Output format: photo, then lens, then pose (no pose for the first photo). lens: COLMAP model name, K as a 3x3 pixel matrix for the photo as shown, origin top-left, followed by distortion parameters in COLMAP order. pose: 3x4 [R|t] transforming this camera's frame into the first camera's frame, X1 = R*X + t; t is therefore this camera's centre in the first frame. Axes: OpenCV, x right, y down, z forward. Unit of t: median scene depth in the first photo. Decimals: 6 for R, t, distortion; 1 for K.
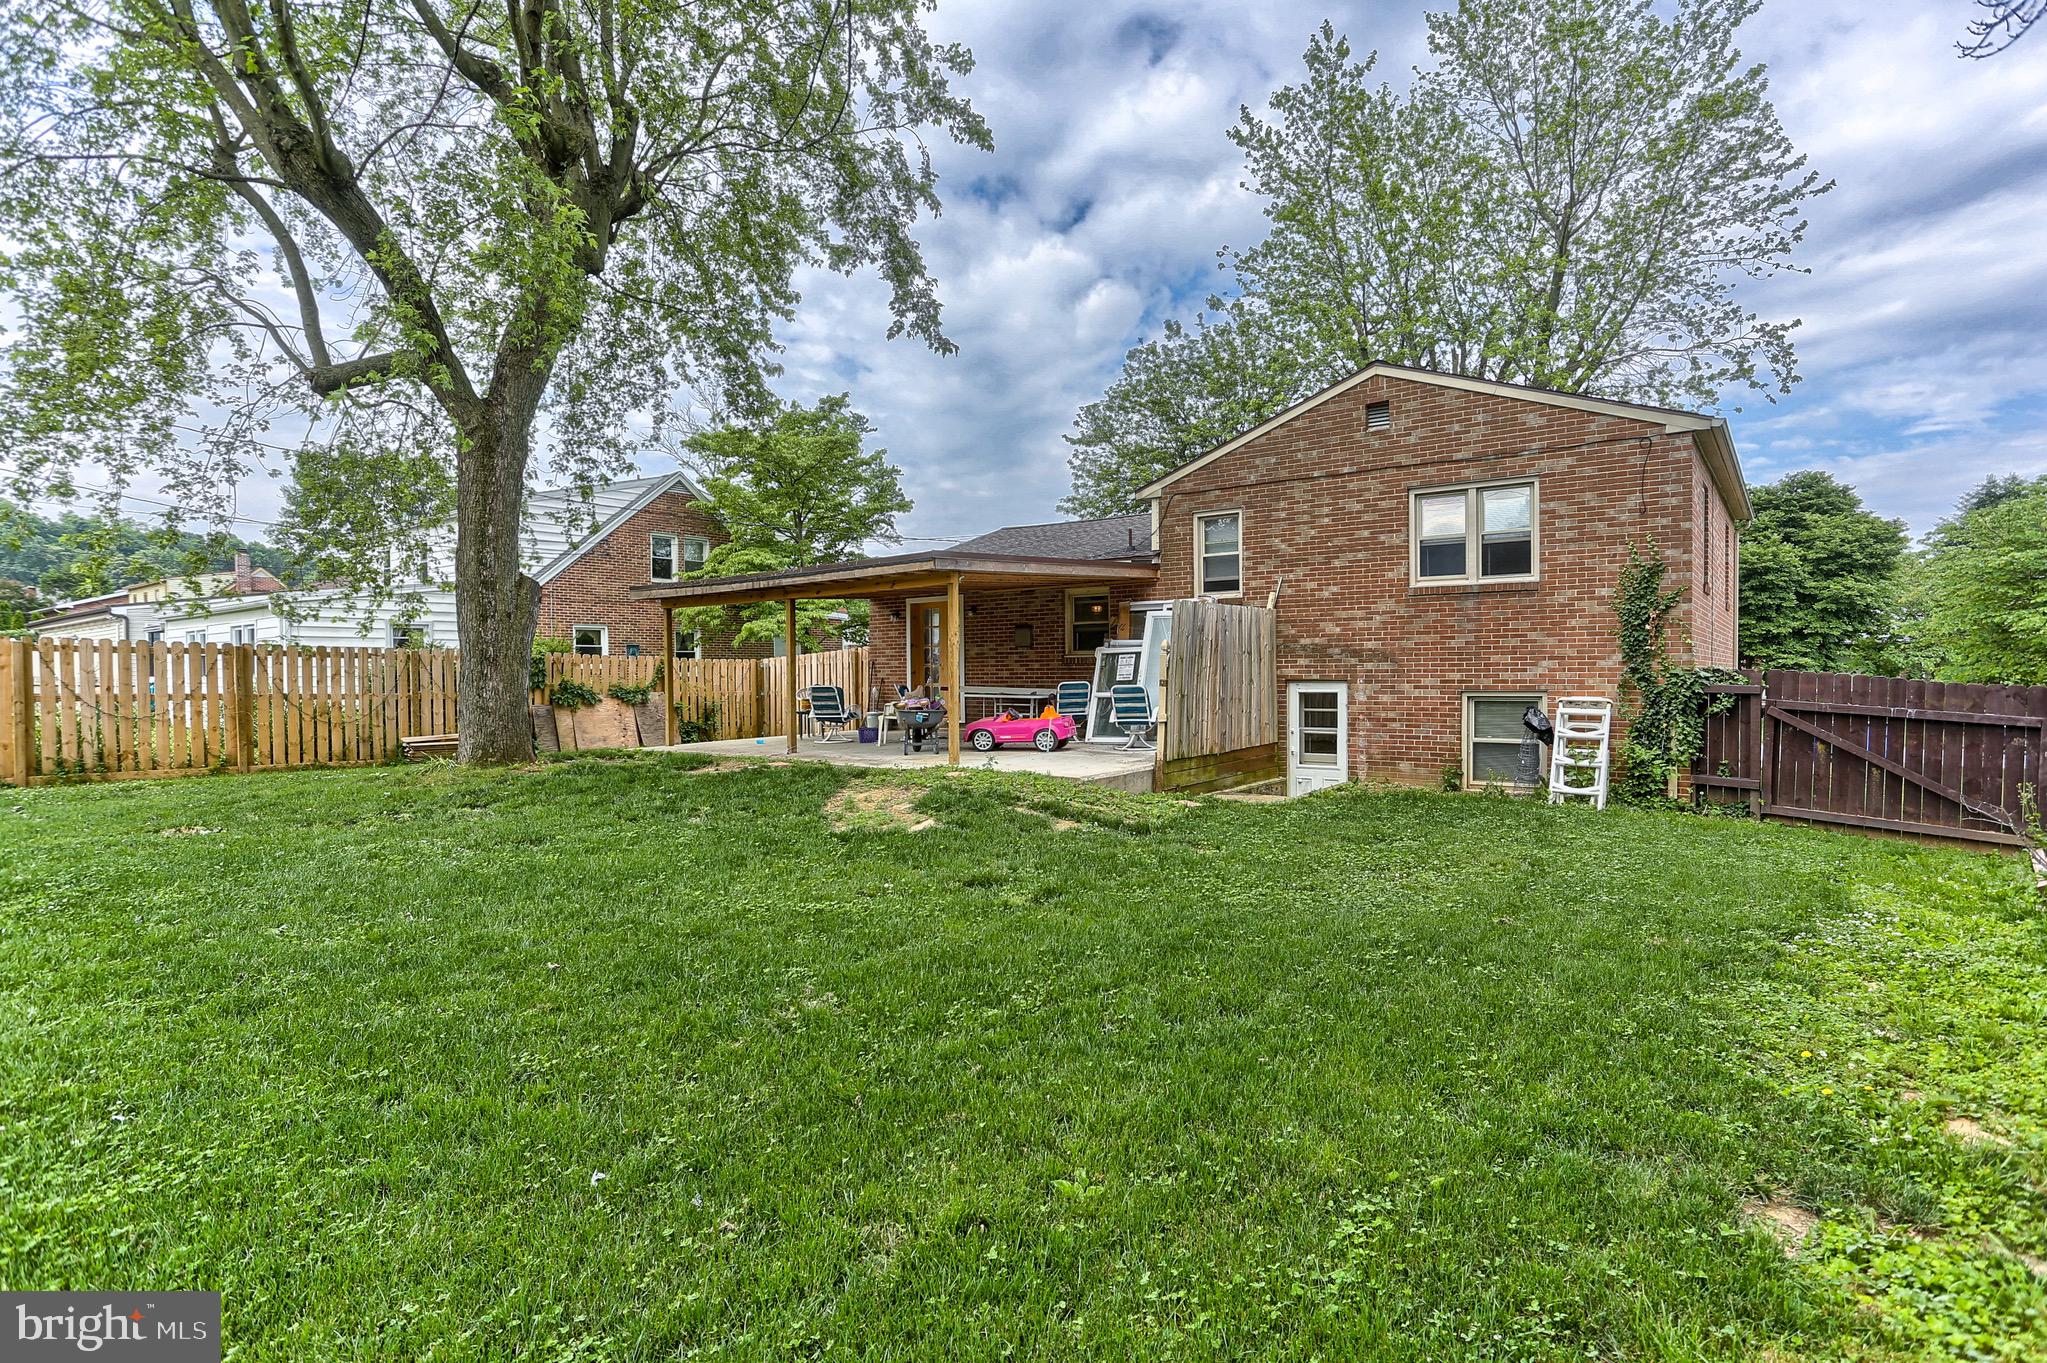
lens RADIAL K [[1031.3, 0, 1018.2], [0, 1031.3, 713.0], [0, 0, 1]] dist [-0.061151, 0.037276]
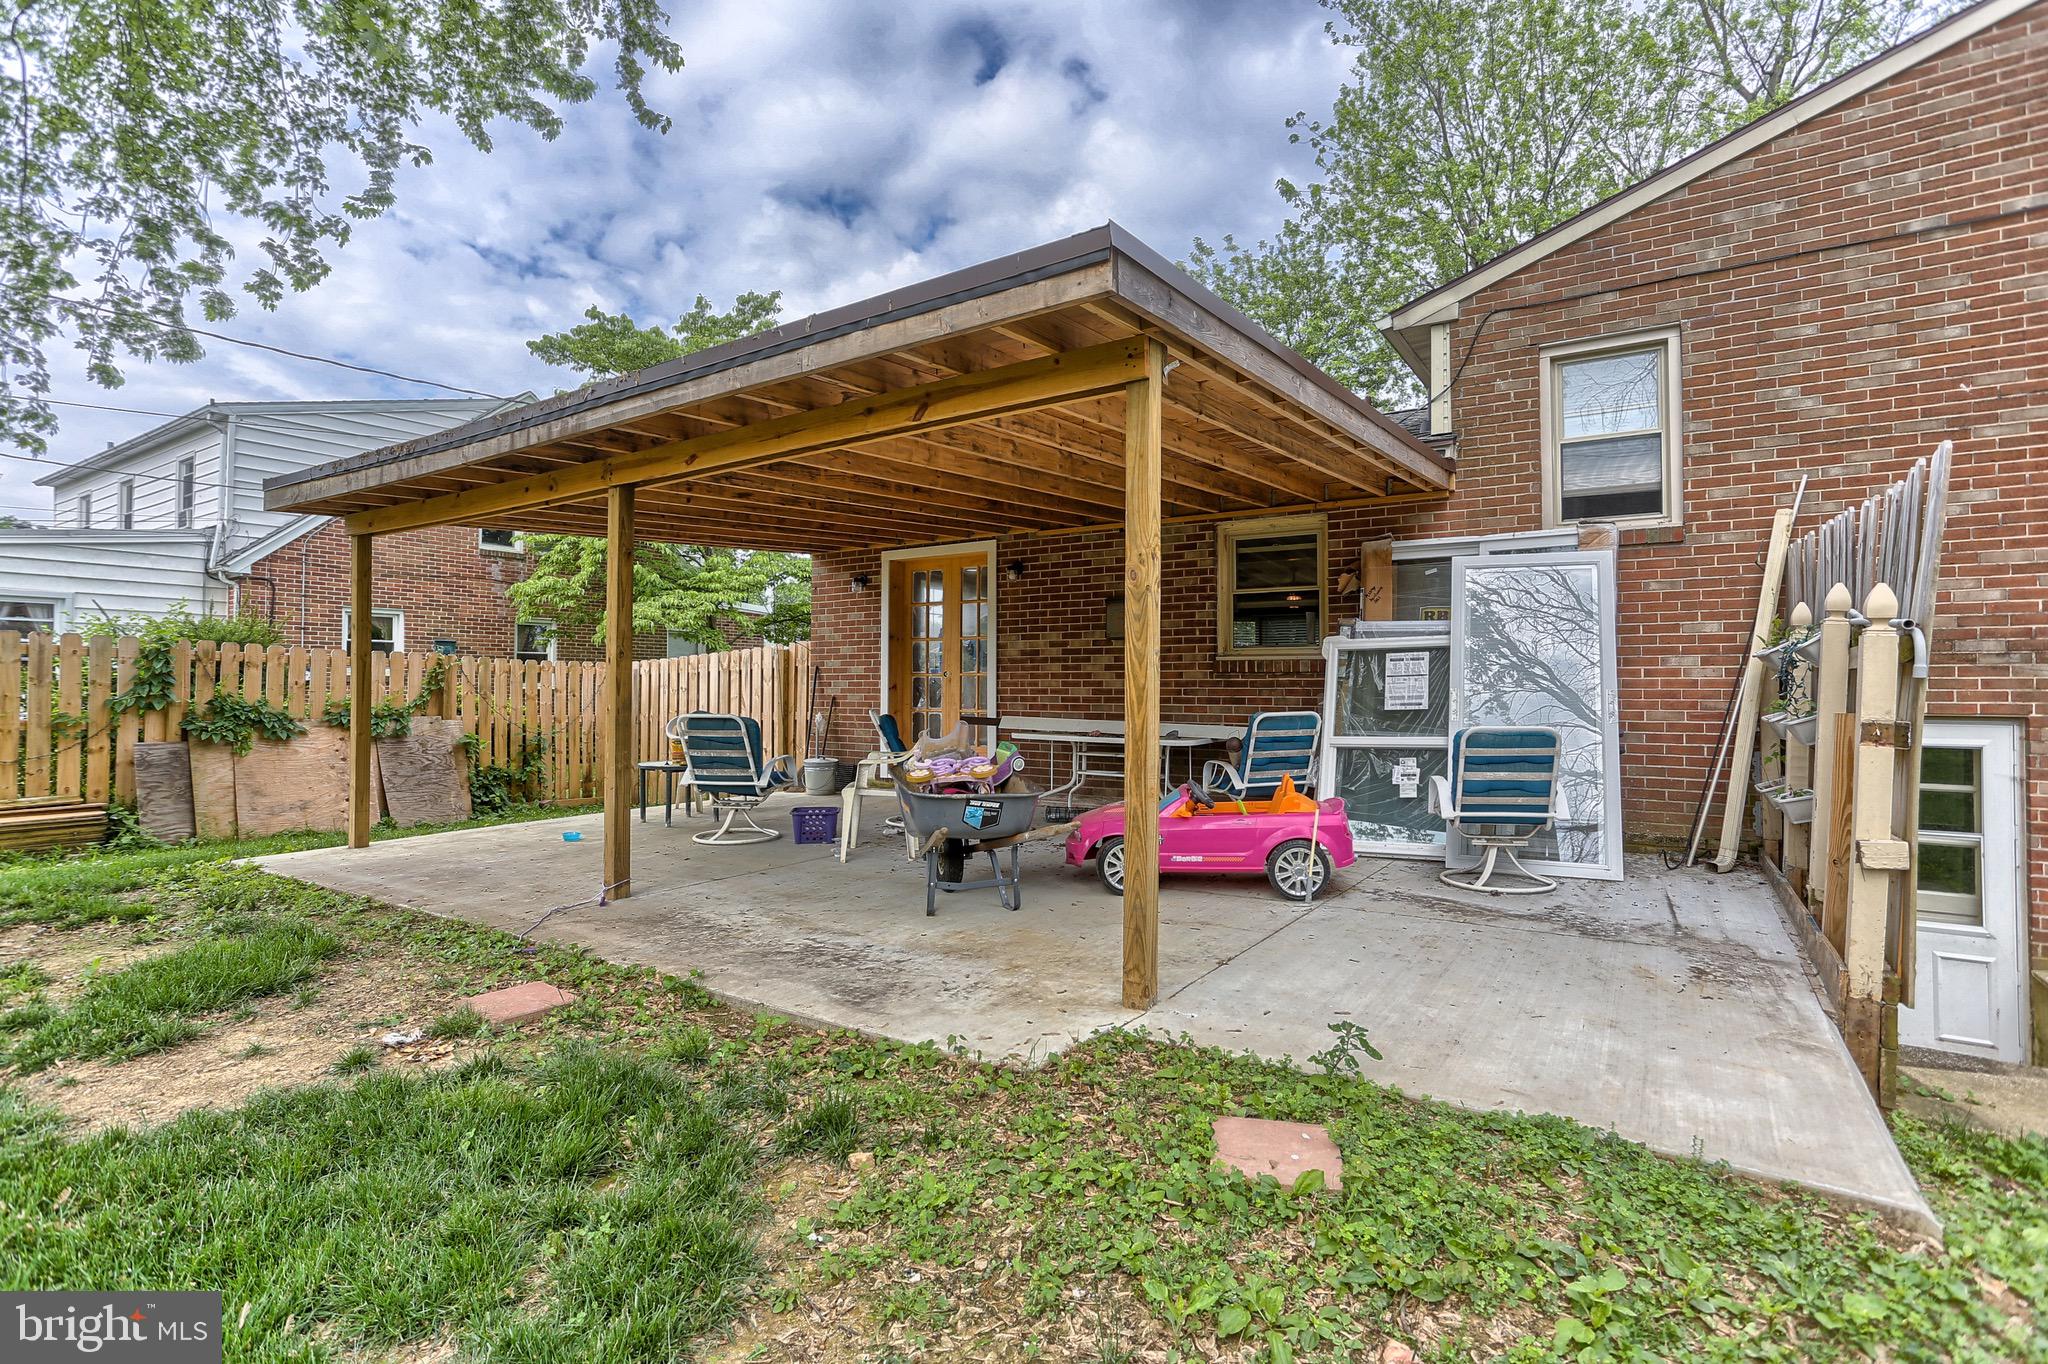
lens RADIAL K [[981.2, 0, 1024.0], [0, 981.2, 682.0], [0, 0, 1]] dist [-0.052669, 0.032005]
pose [[0.995948, 0.010718, 0.089290, -0.103681], [-0.006697, 0.998955, -0.045206, -0.025052], [-0.089681, 0.044425, 0.994979, 0.627881]]
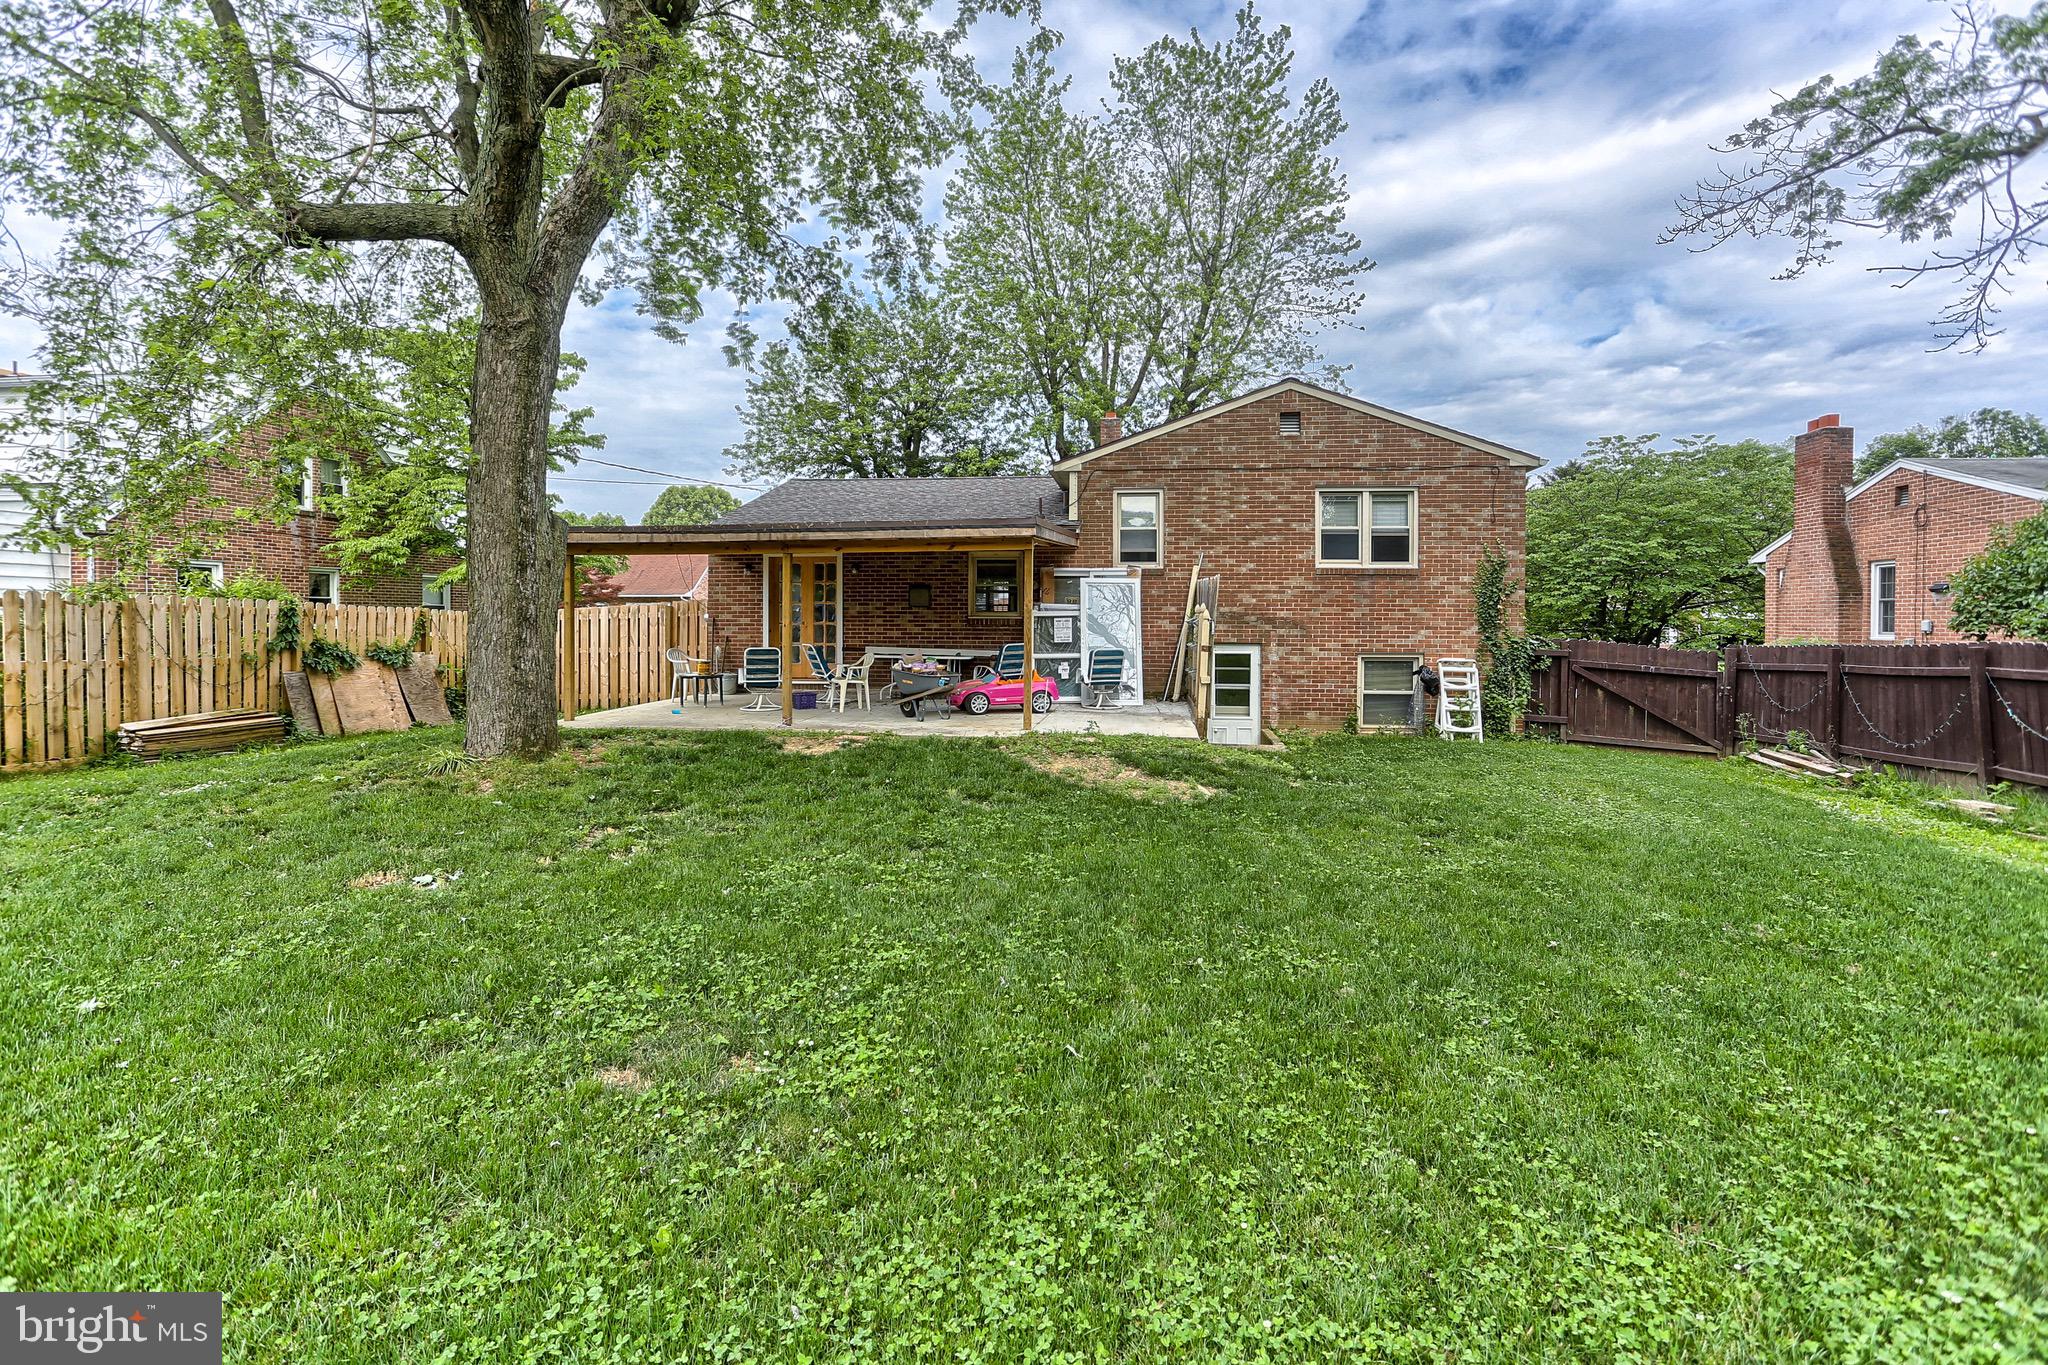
lens RADIAL K [[1015.4, 0, 1002.7], [0, 1015.4, 657.9], [0, 0, 1]] dist [-0.066575, 0.033728]
pose [[0.864226, -0.008397, 0.503033, -0.499128], [0.008584, 0.999961, 0.001944, -0.019475], [-0.503030, 0.002639, 0.864265, 0.138108]]
